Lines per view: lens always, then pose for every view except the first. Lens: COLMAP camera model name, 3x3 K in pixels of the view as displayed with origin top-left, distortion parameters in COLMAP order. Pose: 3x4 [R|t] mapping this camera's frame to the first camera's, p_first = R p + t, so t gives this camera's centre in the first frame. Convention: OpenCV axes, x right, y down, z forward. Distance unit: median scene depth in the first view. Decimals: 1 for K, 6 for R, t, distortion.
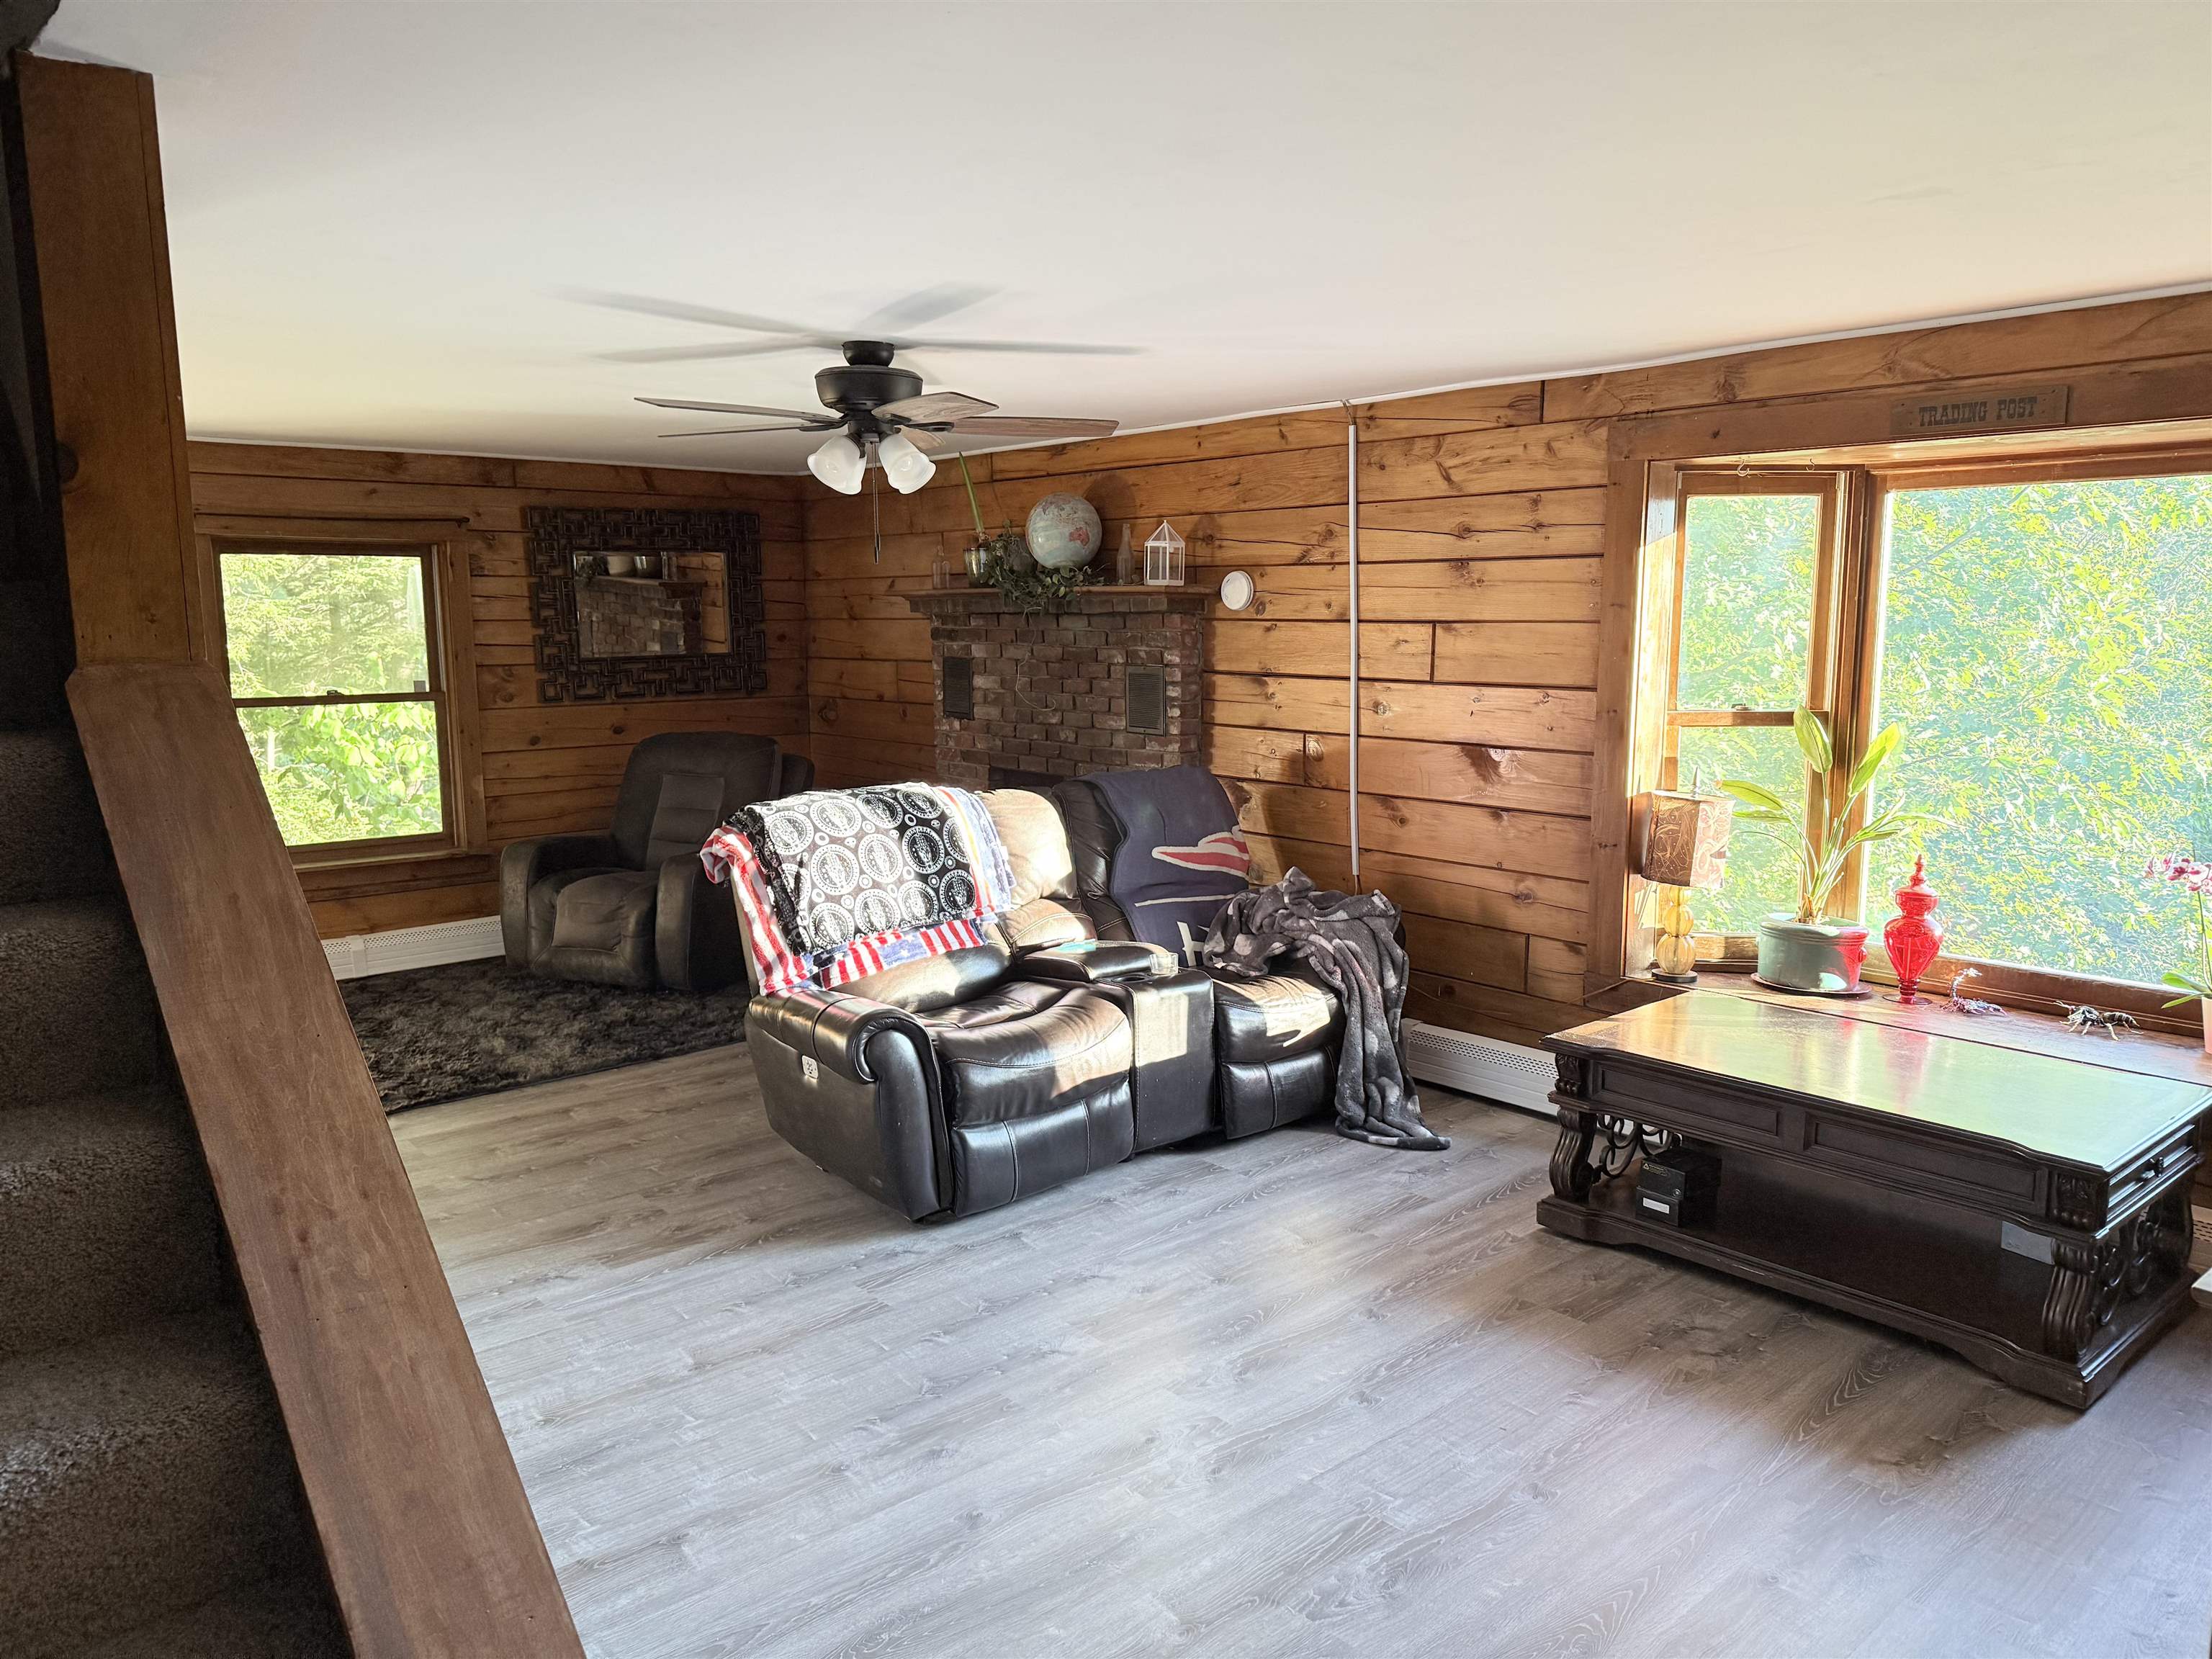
lens RADIAL K [[1517.9, 0, 1107.5], [0, 1517.9, 842.1], [0, 0, 1]] dist [0.129325, -0.258457]
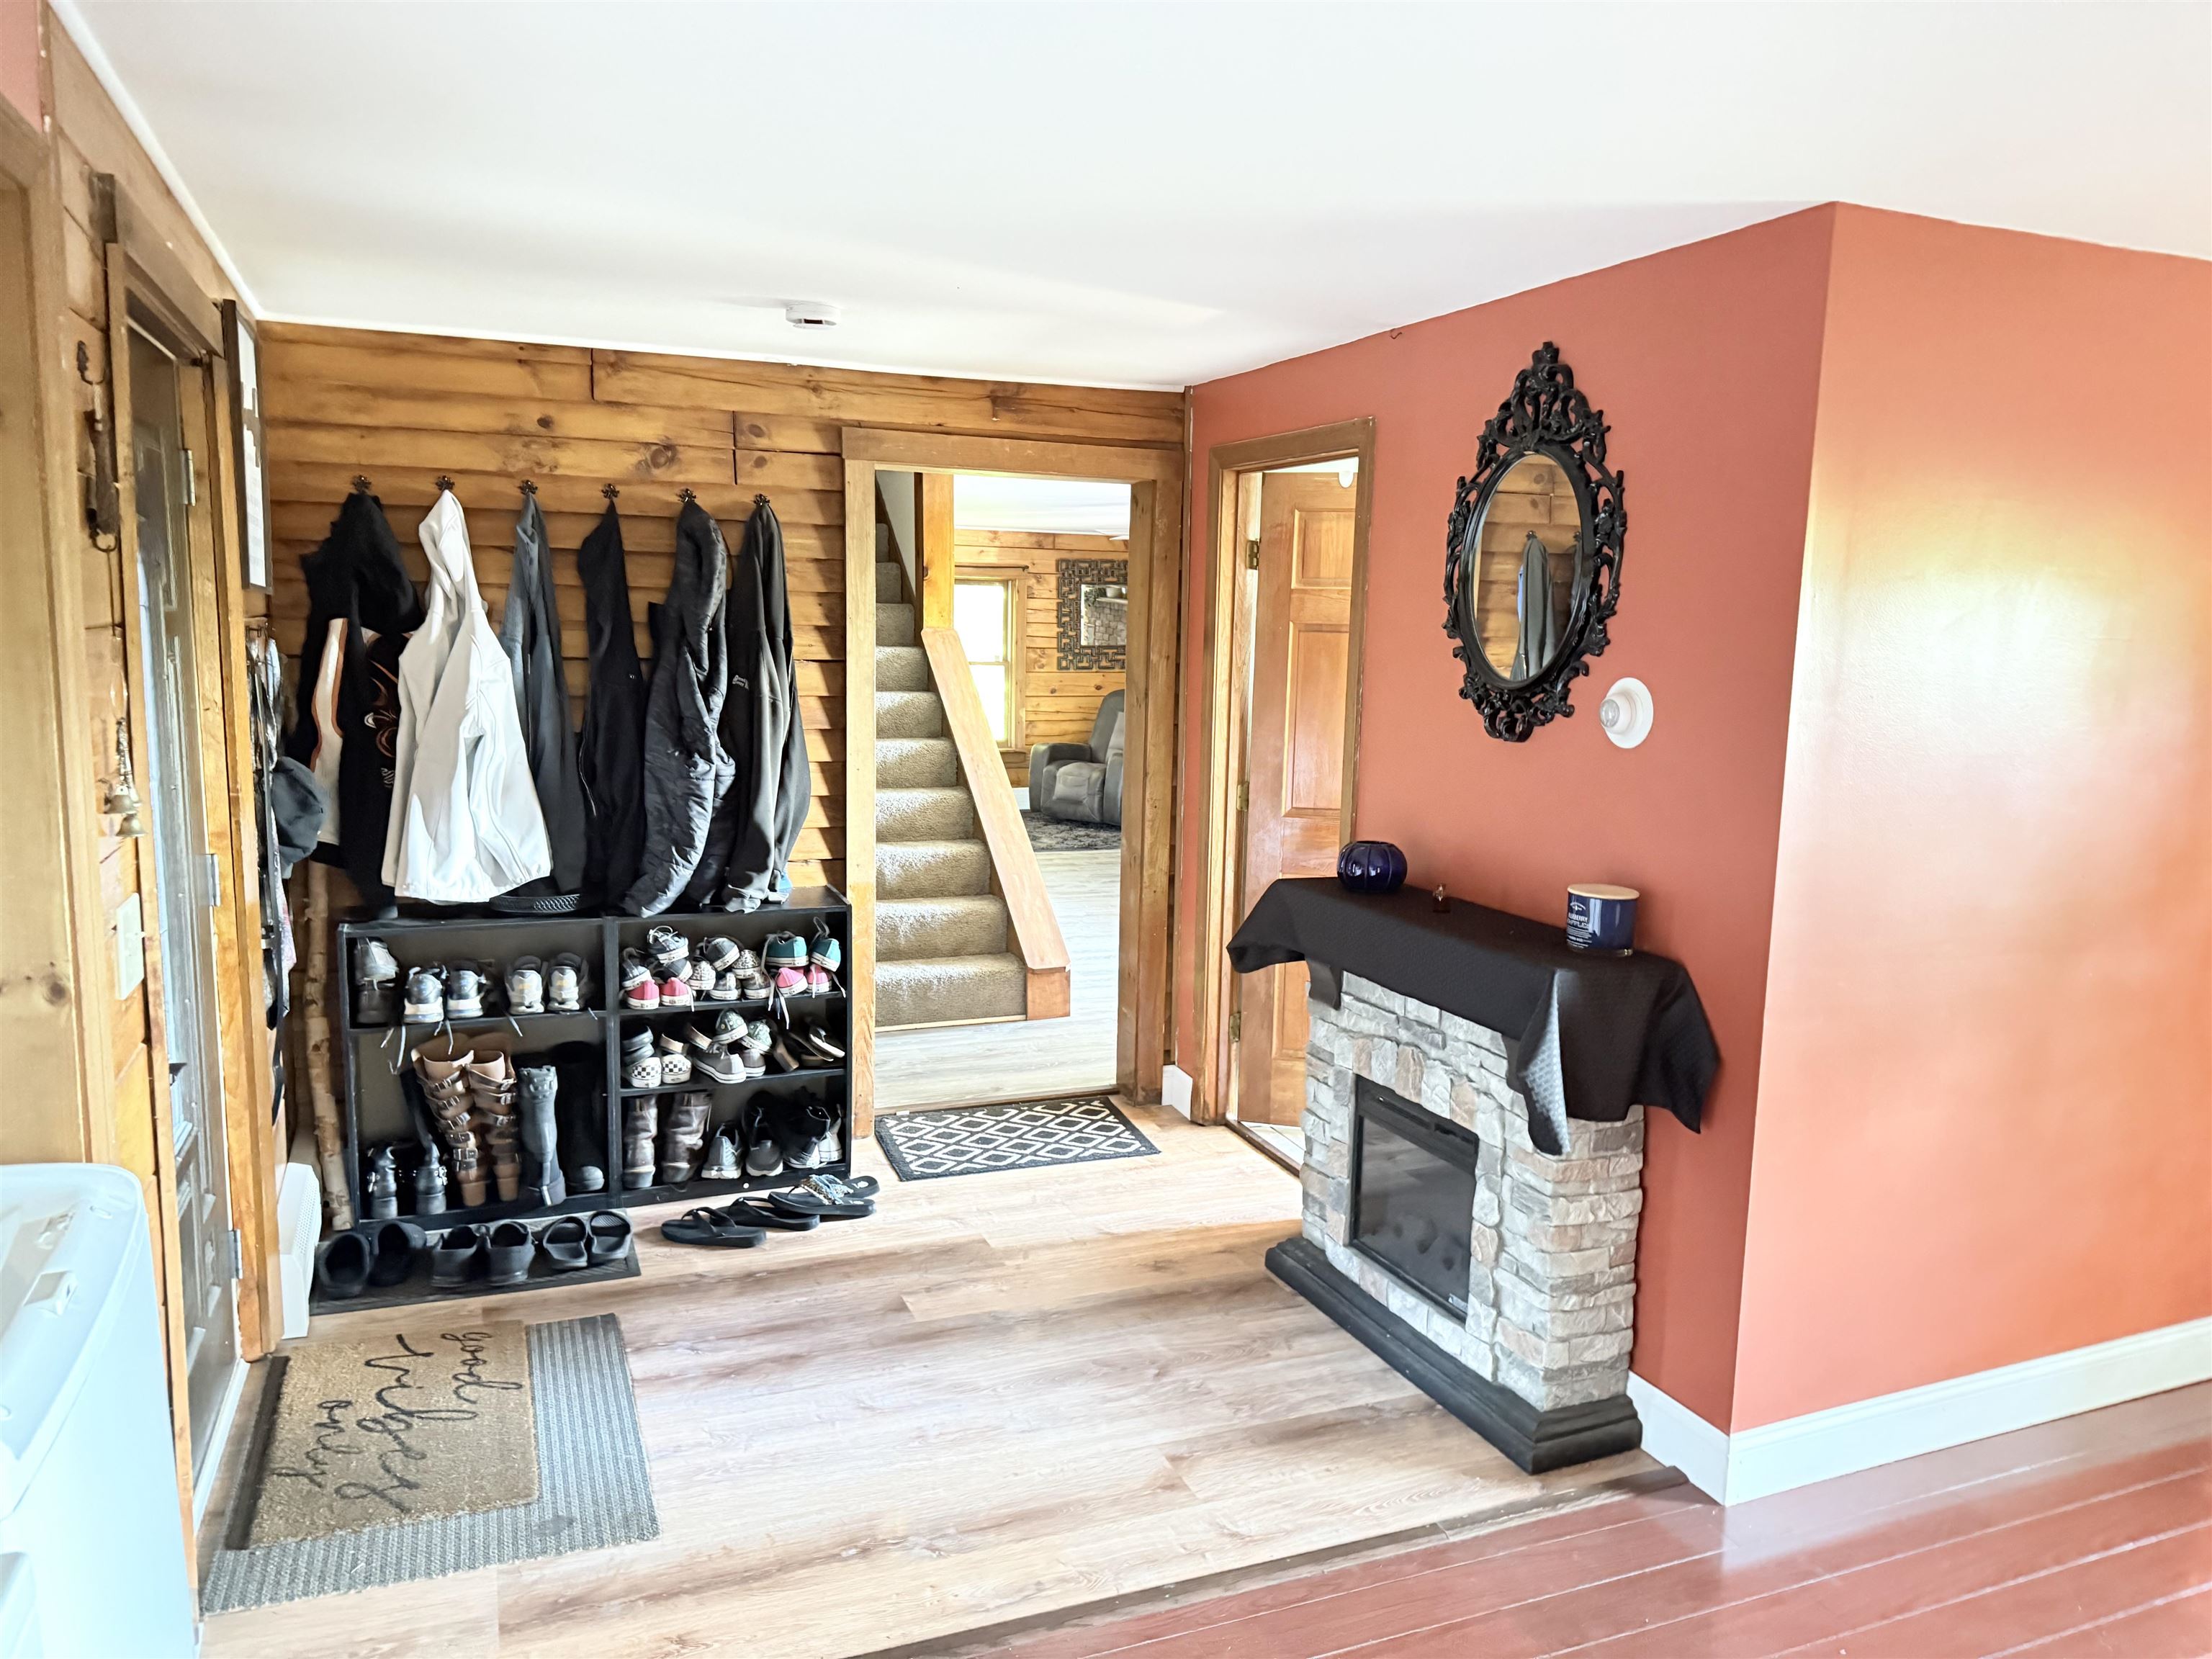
lens RADIAL K [[1517.9, 0, 1107.5], [0, 1517.9, 842.1], [0, 0, 1]] dist [0.129325, -0.258457]
pose [[0.944215, 0.071700, -0.321431, 0.272369], [-0.074327, 0.997225, 0.004106, 0.099454], [0.320834, 0.020014, 0.946924, -0.660867]]
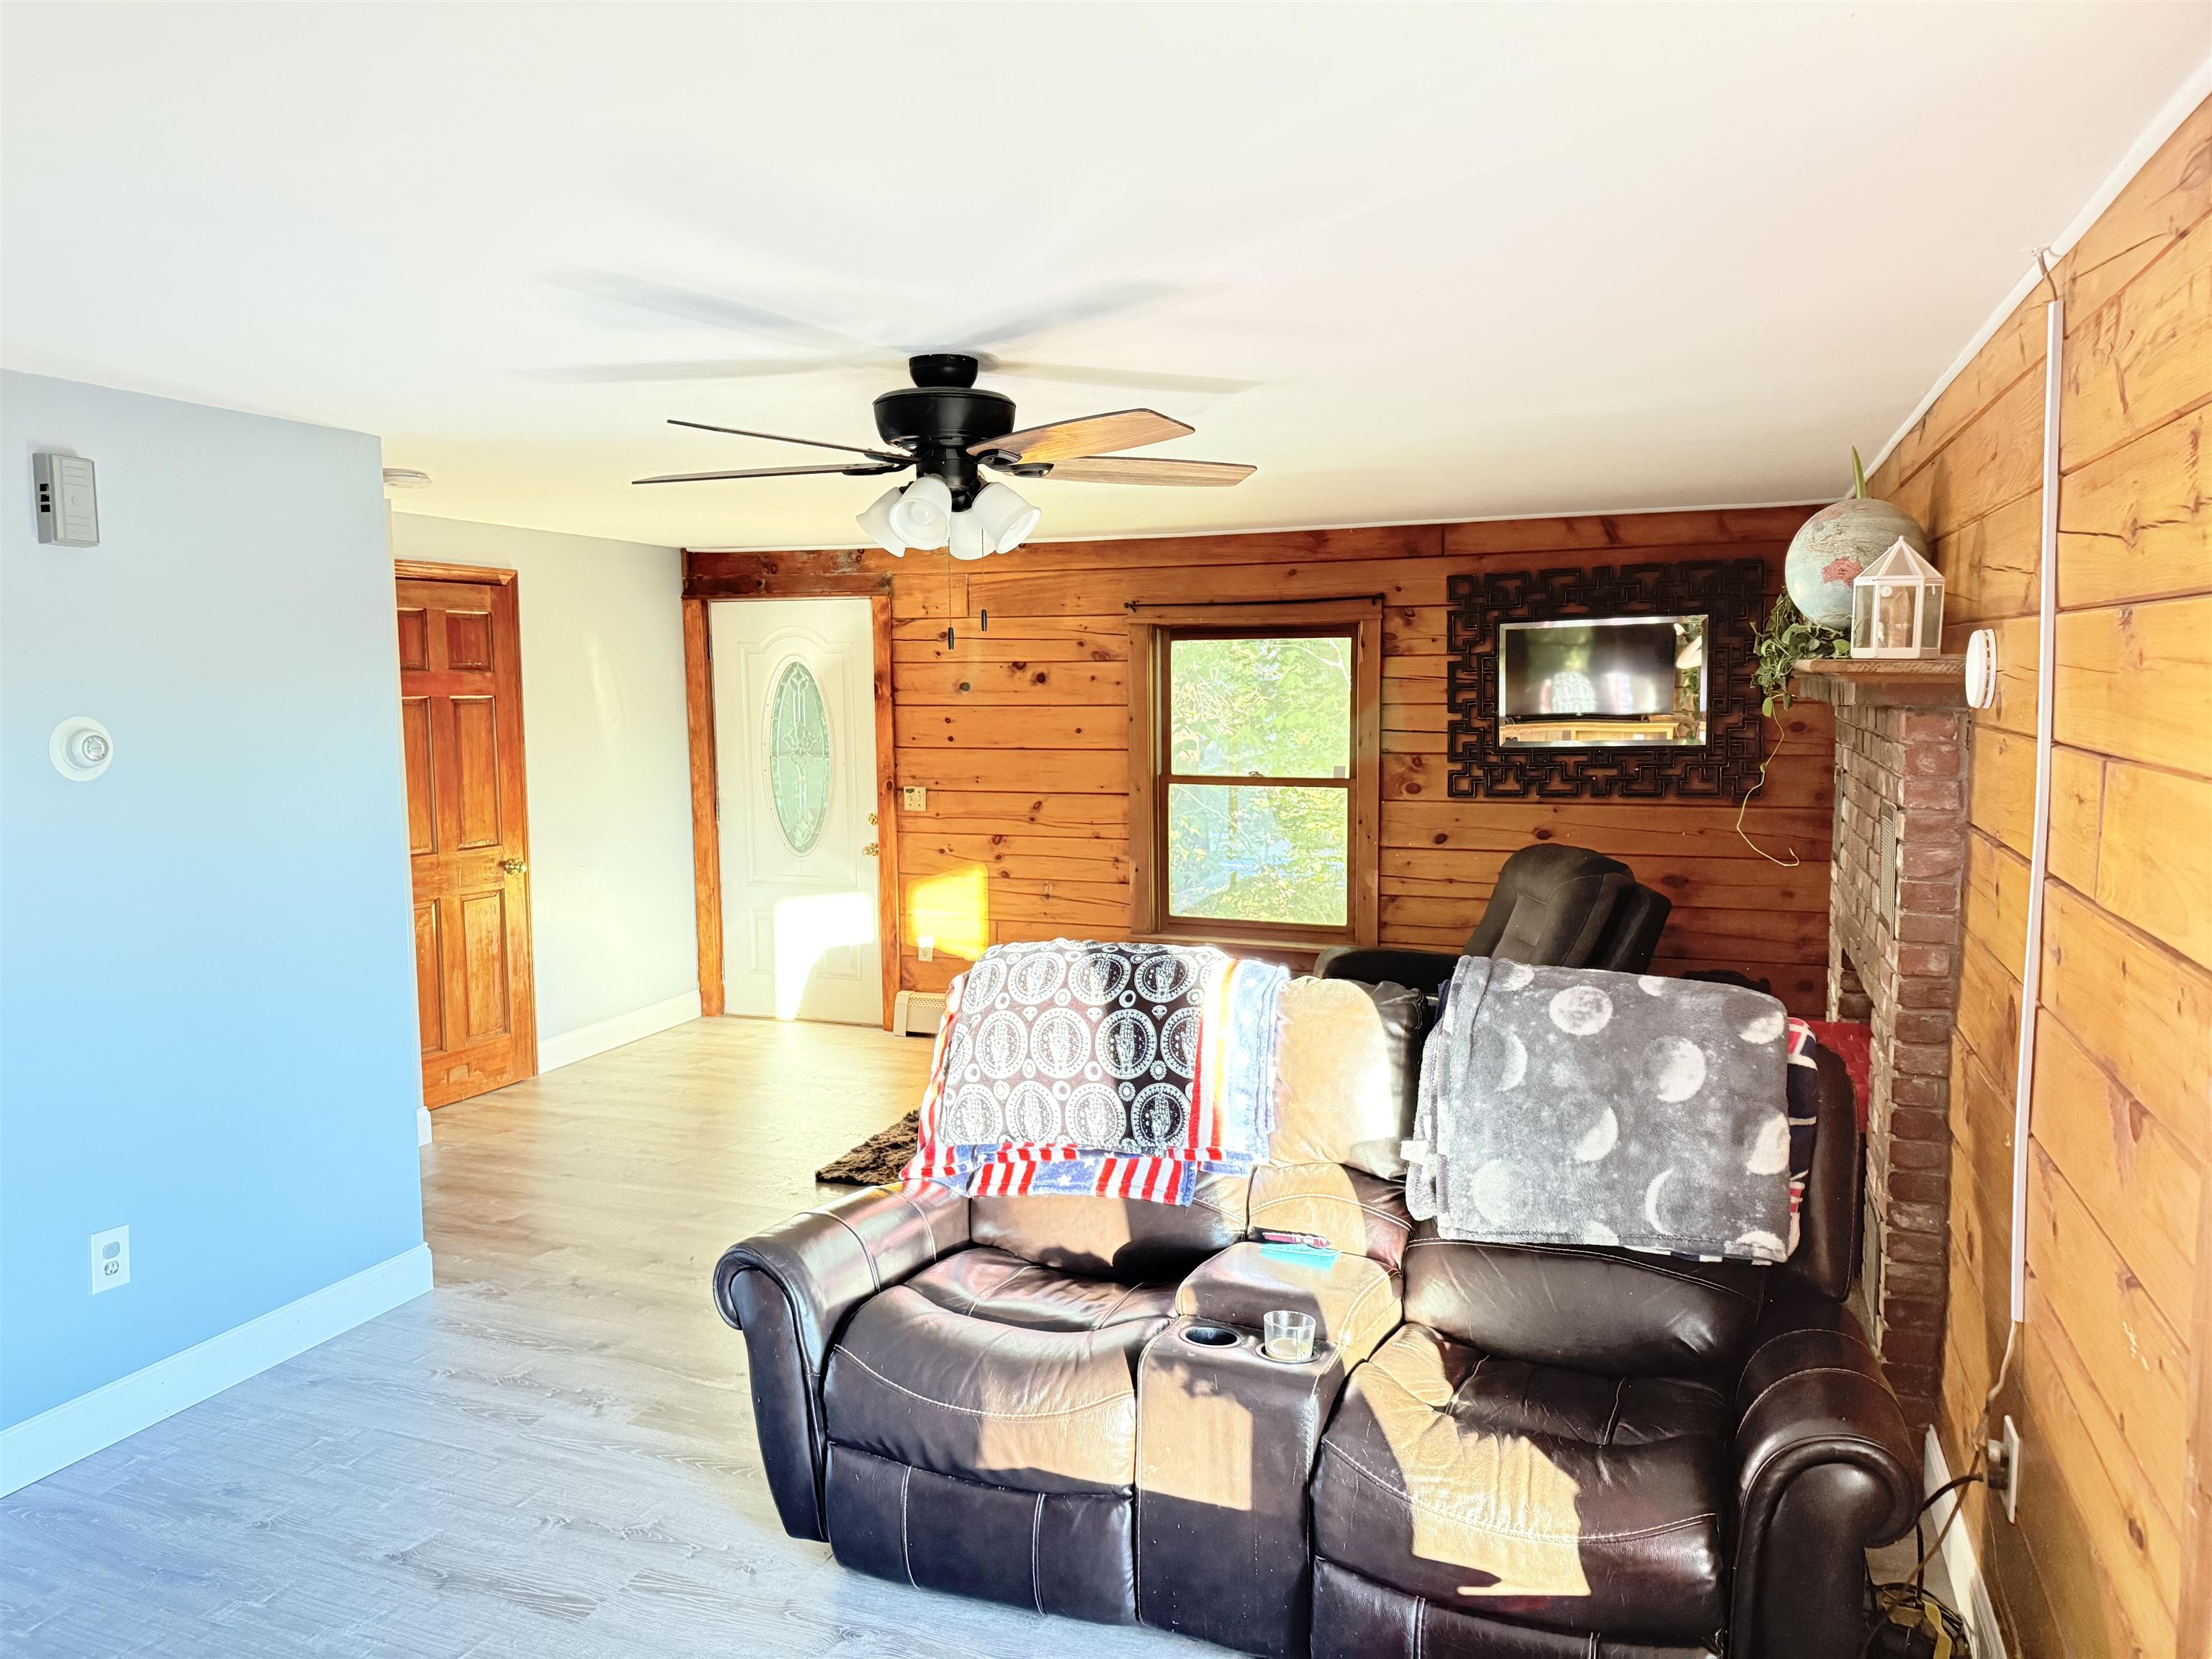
lens RADIAL K [[1517.9, 0, 1107.5], [0, 1517.9, 842.1], [0, 0, 1]] dist [0.129325, -0.258457]
pose [[0.475303, 0.094190, -0.874766, 0.315234], [-0.129913, 0.990868, 0.036103, -0.073068], [0.870178, 0.096483, 0.483199, 0.420787]]
